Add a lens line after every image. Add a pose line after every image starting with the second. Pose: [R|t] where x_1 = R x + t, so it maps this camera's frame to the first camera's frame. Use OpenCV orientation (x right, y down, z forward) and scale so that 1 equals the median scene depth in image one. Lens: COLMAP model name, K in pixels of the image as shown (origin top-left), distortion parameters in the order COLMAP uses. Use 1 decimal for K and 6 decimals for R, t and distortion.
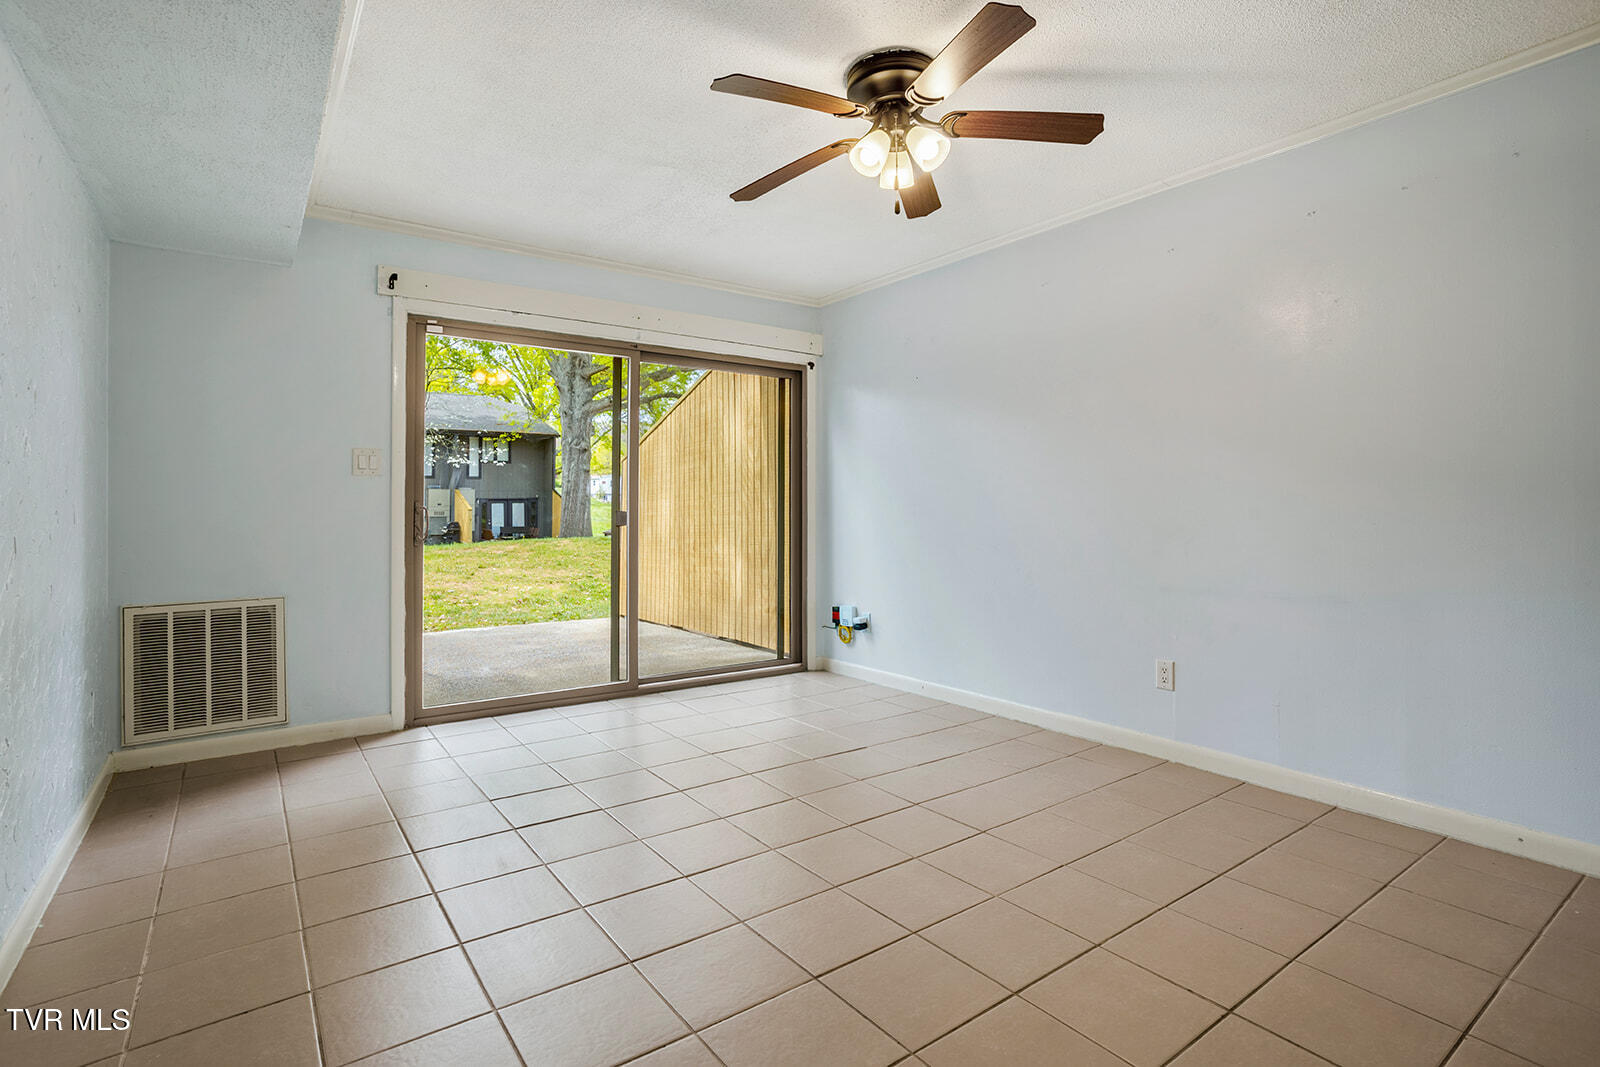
lens RADIAL K [[787.1, 0, 781.2], [0, 787.1, 512.7], [0, 0, 1]] dist [-0.019188, 0.001194]
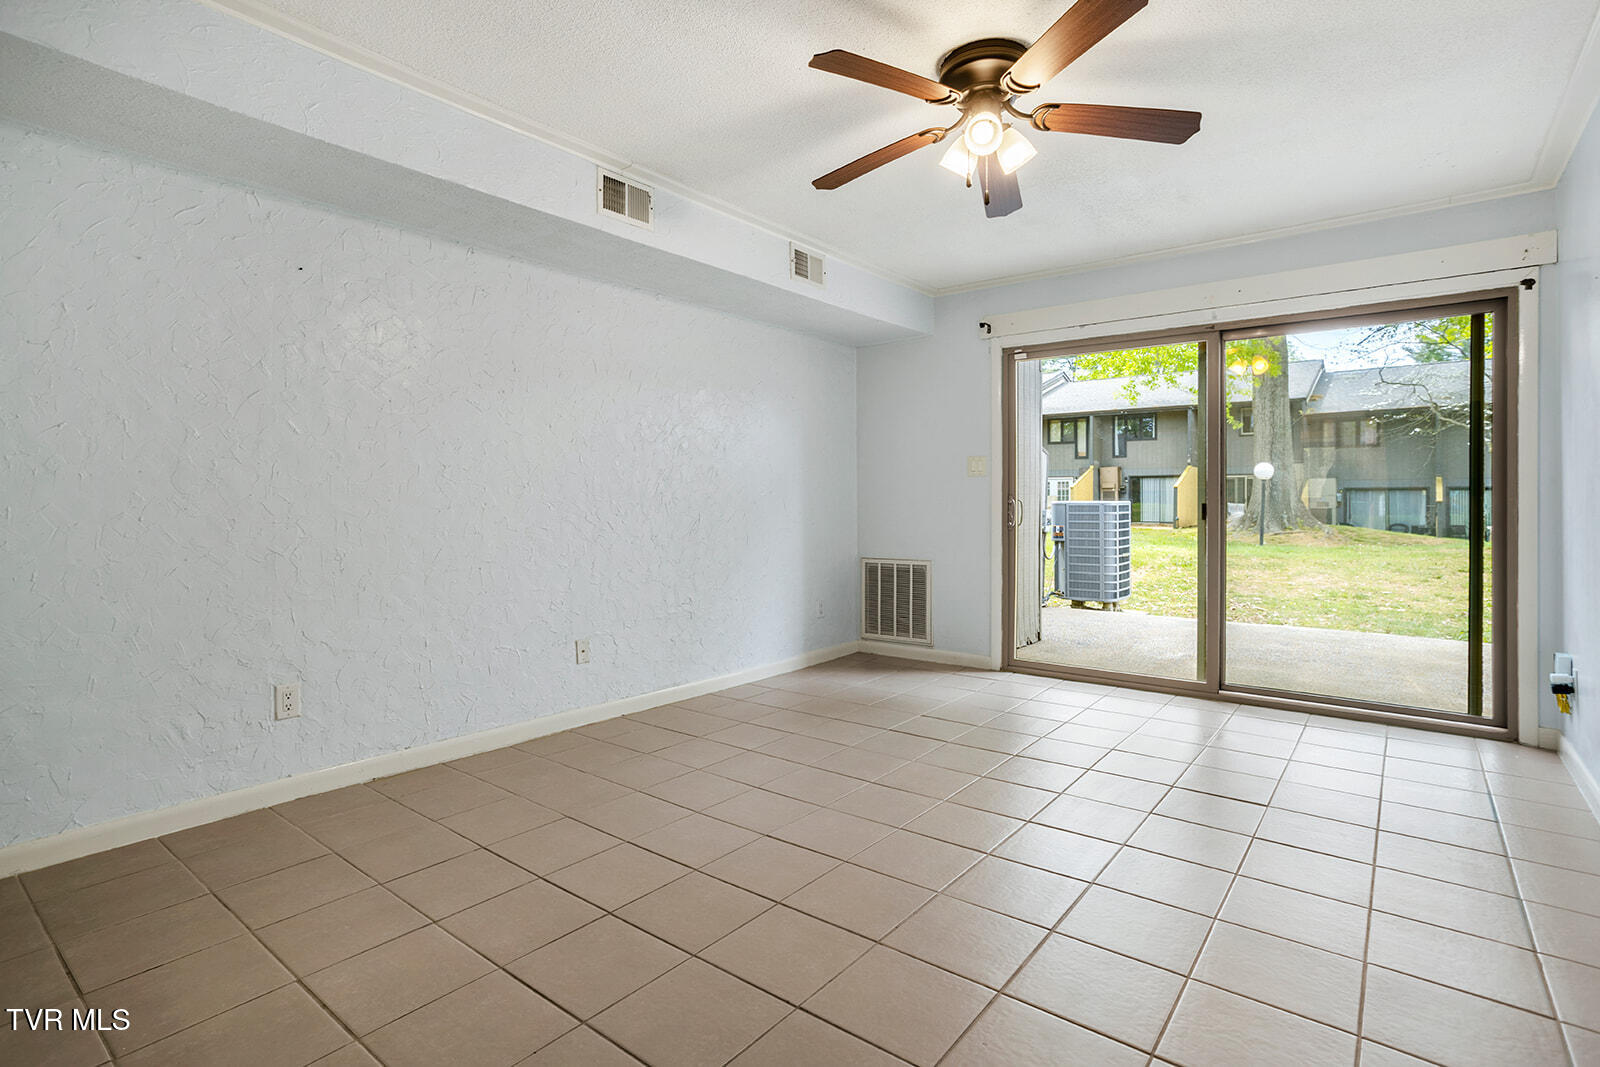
lens RADIAL K [[797.4, 0, 794.0], [0, 797.4, 507.3], [0, 0, 1]] dist [0.012021, 0.001113]
pose [[0.300305, 0.008677, -0.953804, 0.684317], [-0.004878, 0.999960, 0.007561, -0.001942], [0.953831, 0.002382, 0.300335, 0.282348]]
